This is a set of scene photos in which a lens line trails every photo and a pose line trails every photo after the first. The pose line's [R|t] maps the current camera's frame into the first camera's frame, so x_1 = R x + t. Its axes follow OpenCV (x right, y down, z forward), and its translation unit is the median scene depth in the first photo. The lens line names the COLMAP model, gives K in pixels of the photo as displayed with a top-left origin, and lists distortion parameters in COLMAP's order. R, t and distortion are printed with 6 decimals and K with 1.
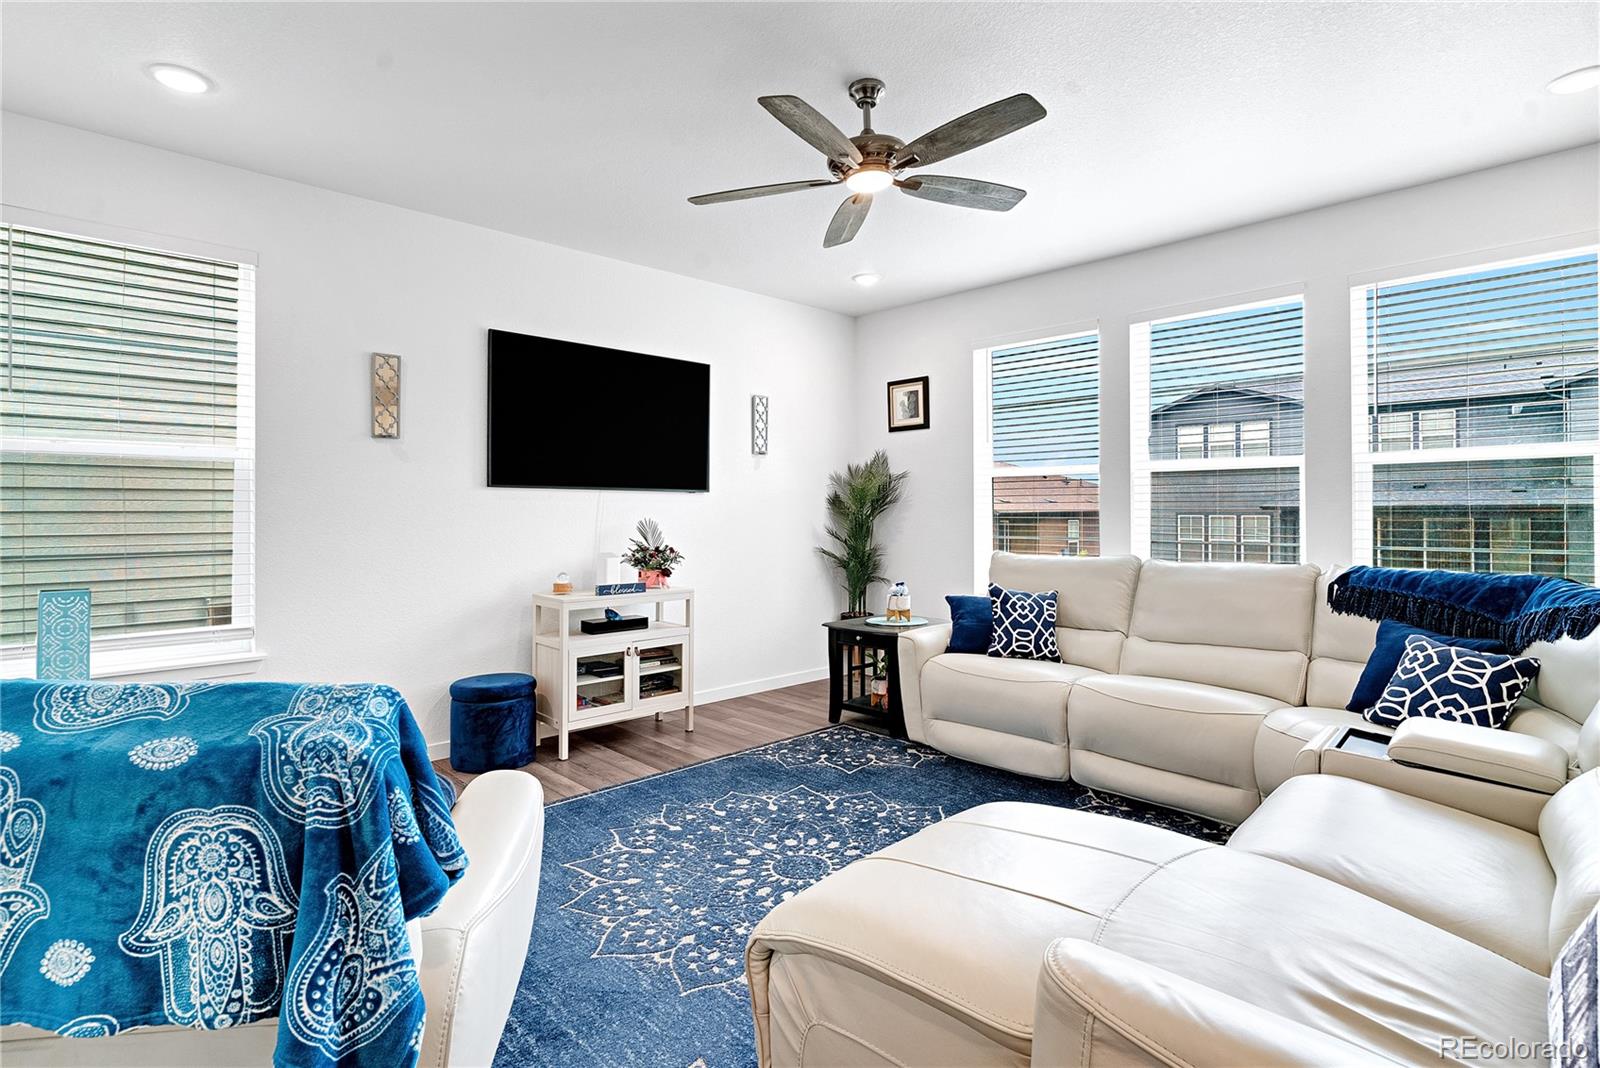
lens RADIAL K [[794.1, 0, 814.2], [0, 794.1, 521.4], [0, 0, 1]] dist [0.002641, 0.002815]
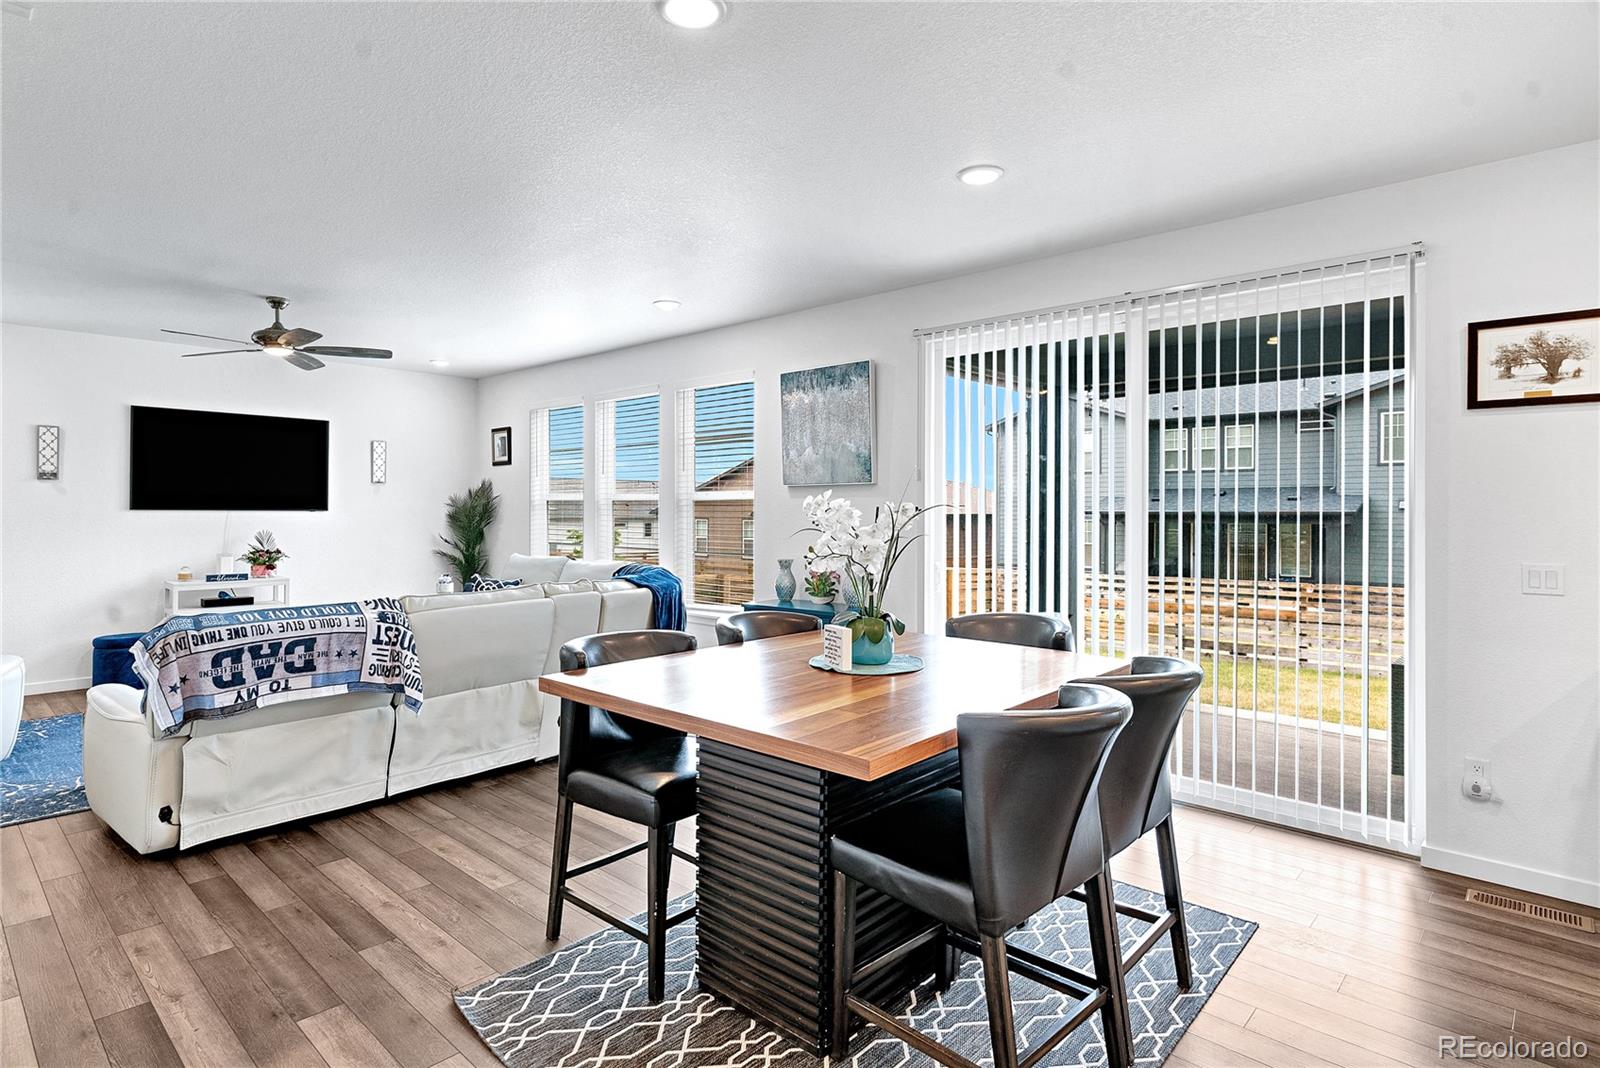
lens RADIAL K [[835.2, 0, 794.3], [0, 835.2, 513.4], [0, 0, 1]] dist [0.007264, -0.001093]
pose [[0.998757, 0.007063, 0.049343, 0.782121], [-0.006661, 0.999943, -0.008299, -0.031583], [-0.049399, 0.007960, 0.998747, -0.665697]]
